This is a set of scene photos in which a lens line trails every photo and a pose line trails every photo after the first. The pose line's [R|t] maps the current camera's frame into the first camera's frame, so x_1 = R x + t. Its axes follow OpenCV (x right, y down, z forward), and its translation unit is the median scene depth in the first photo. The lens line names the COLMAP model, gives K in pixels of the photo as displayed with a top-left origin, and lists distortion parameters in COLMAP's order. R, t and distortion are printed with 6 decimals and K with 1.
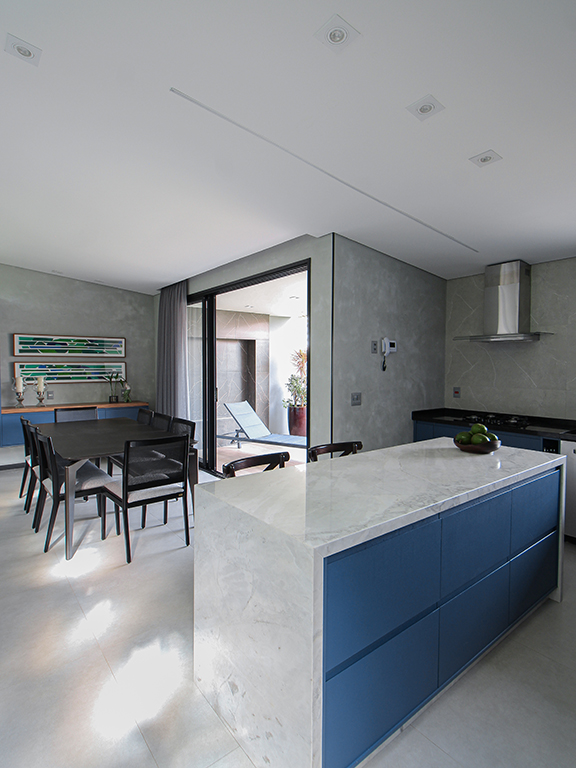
lens RADIAL K [[405.1, 0, 292.0], [0, 405.1, 384.8], [0, 0, 1]] dist [-0.002131, -0.003897]
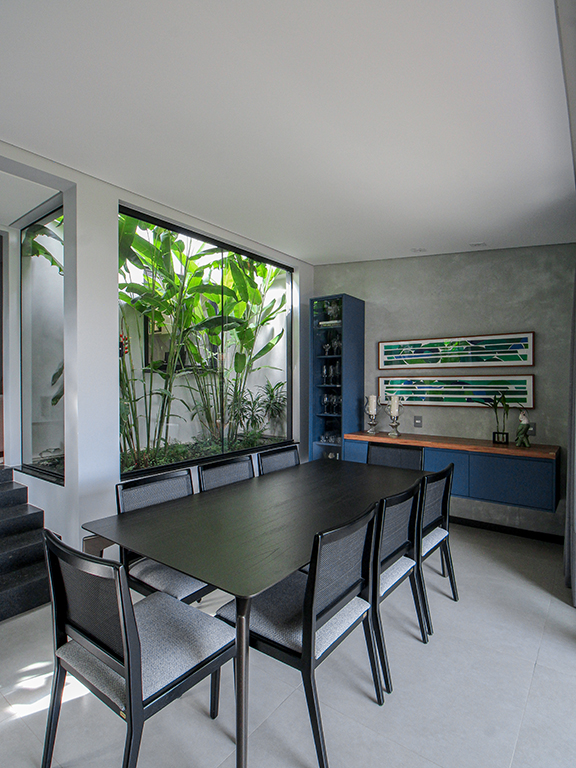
lens RADIAL K [[405.1, 0, 284.2], [0, 405.1, 383.6], [0, 0, 1]] dist [-0.002131, -0.003897]
pose [[0.234495, 0.001514, -0.972116, 0.055095], [-0.045150, 0.998937, -0.009335, -0.024488], [0.971068, 0.046080, 0.234314, 0.573372]]
